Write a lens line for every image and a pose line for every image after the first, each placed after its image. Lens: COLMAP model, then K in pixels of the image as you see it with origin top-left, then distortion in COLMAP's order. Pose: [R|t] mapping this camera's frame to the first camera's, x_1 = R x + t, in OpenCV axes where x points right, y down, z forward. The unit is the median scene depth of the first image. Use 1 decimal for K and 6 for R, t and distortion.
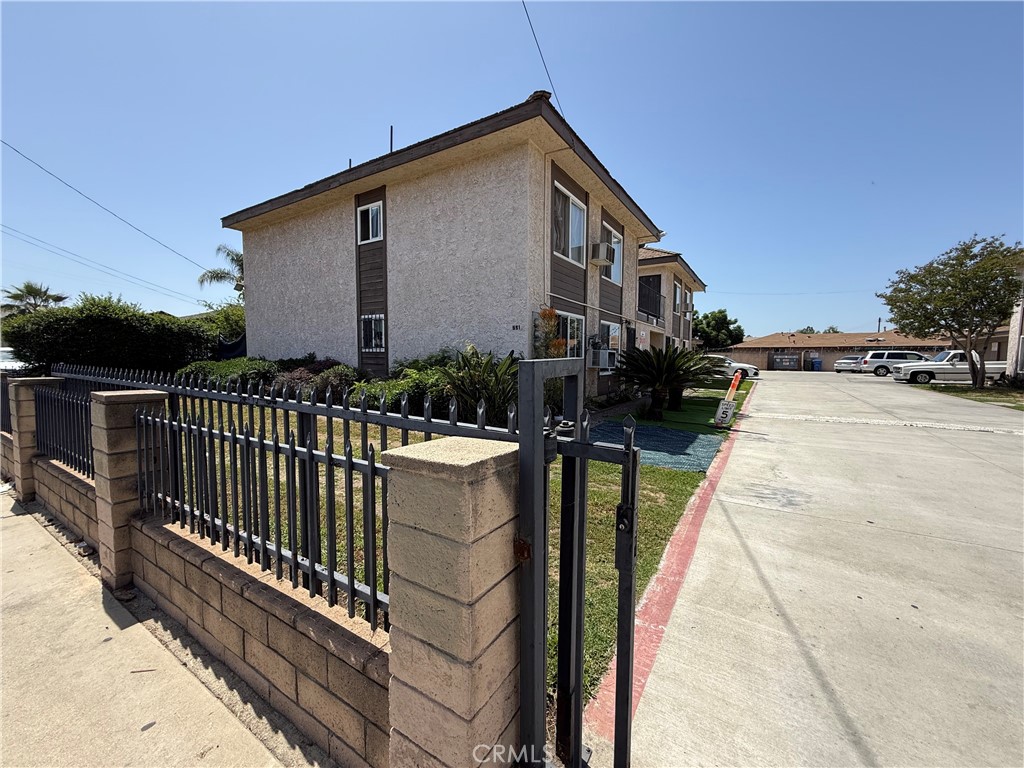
lens RADIAL K [[407.2, 0, 509.1], [0, 407.2, 383.6], [0, 0, 1]] dist [-0.000380, -0.000320]
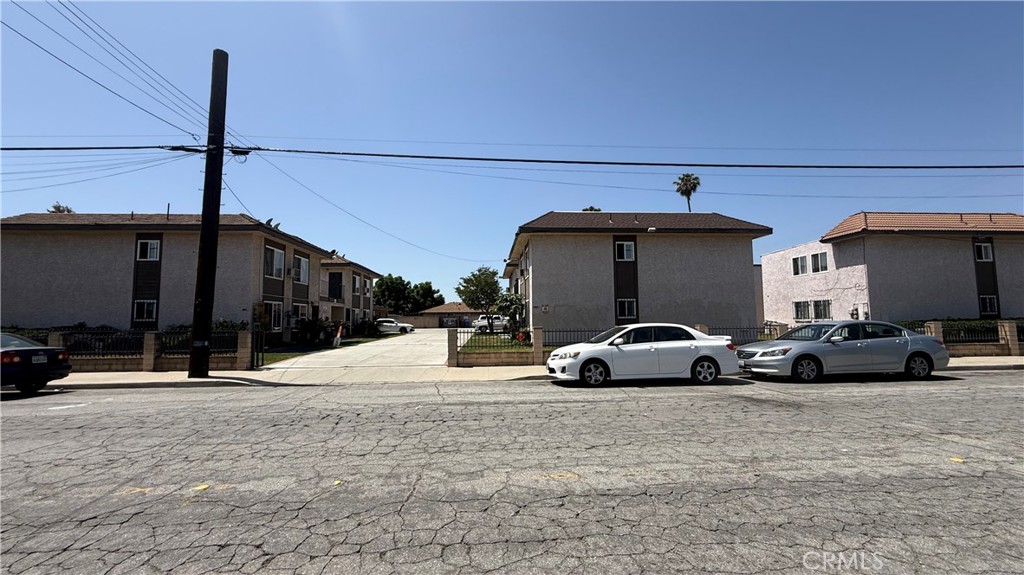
lens RADIAL K [[409.3, 0, 509.6], [0, 409.3, 289.1], [0, 0, 1]] dist [0.001633, 0.000119]
pose [[0.813366, 0.028807, 0.581038, -0.077339], [0.052381, 0.991090, -0.122462, 0.073397], [-0.579389, 0.130042, 0.804610, -1.190858]]
